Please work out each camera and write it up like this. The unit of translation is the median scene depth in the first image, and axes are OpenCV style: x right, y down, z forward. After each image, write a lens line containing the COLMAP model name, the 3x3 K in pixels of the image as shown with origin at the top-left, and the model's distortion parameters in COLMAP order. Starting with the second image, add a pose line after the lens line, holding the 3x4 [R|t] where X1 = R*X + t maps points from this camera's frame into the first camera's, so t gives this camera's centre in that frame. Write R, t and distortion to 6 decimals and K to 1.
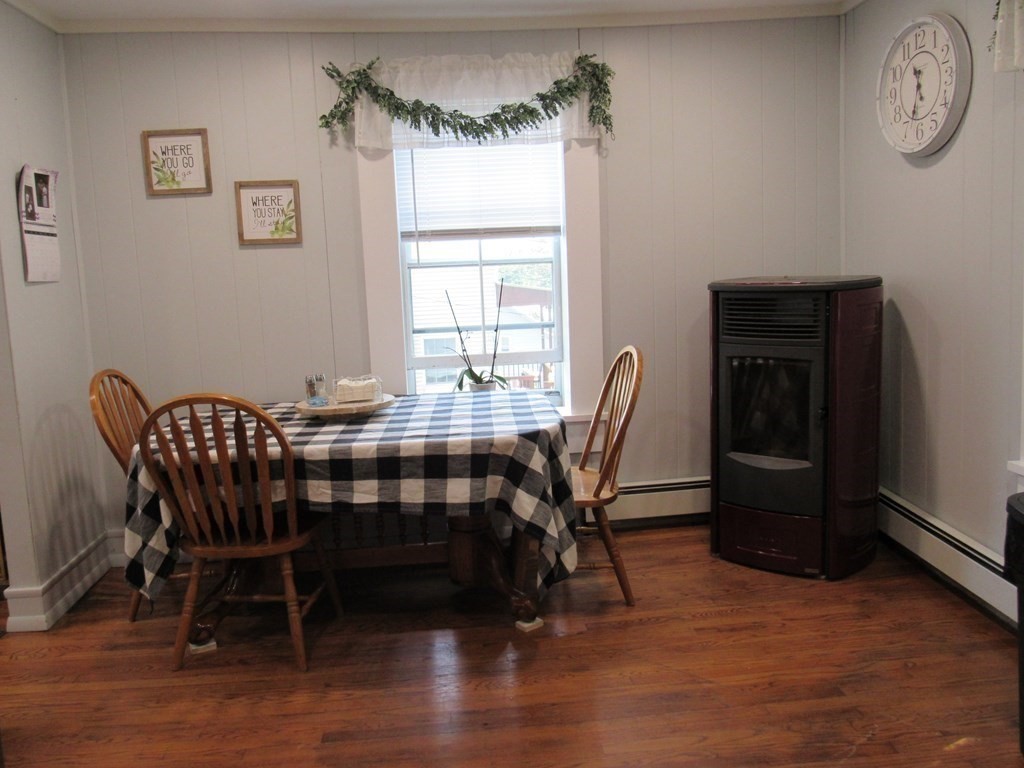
lens RADIAL K [[840.2, 0, 516.1], [0, 840.2, 381.9], [0, 0, 1]] dist [-0.020921, -0.003455]
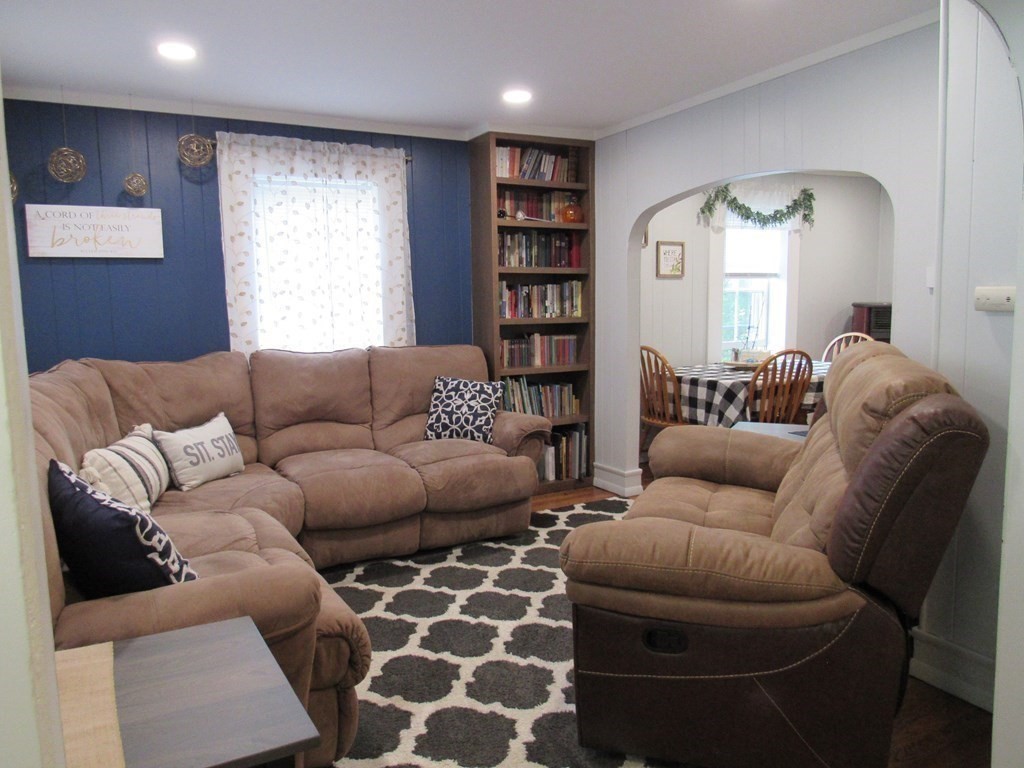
lens RADIAL K [[731.3, 0, 530.9], [0, 731.3, 384.0], [0, 0, 1]] dist [-0.030997, 0.019289]
pose [[0.901259, -0.028572, 0.432337, -1.247023], [0.039910, 0.999056, -0.017172, 0.074778], [-0.431438, 0.032732, 0.901549, -0.250207]]
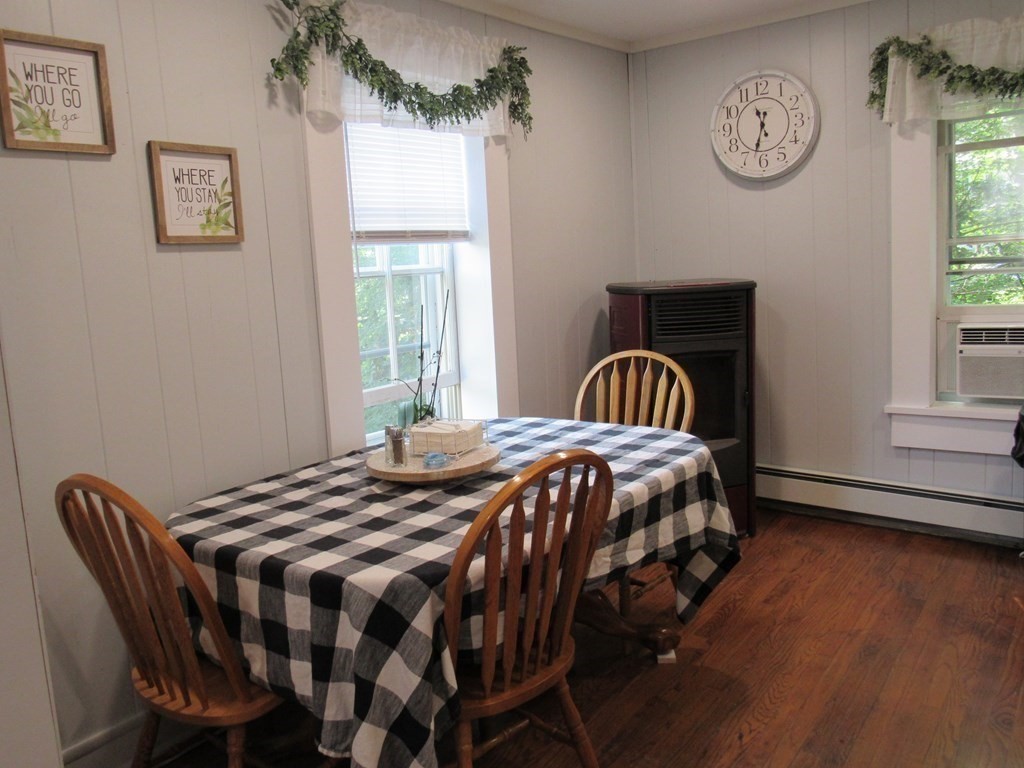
lens RADIAL K [[840.2, 0, 513.8], [0, 840.2, 379.1], [0, 0, 1]] dist [-0.020921, -0.003455]
pose [[0.653327, -0.102958, 0.750043, -0.639950], [0.131401, 0.991094, 0.021590, -0.045656], [-0.745586, 0.084451, 0.661037, 0.415824]]
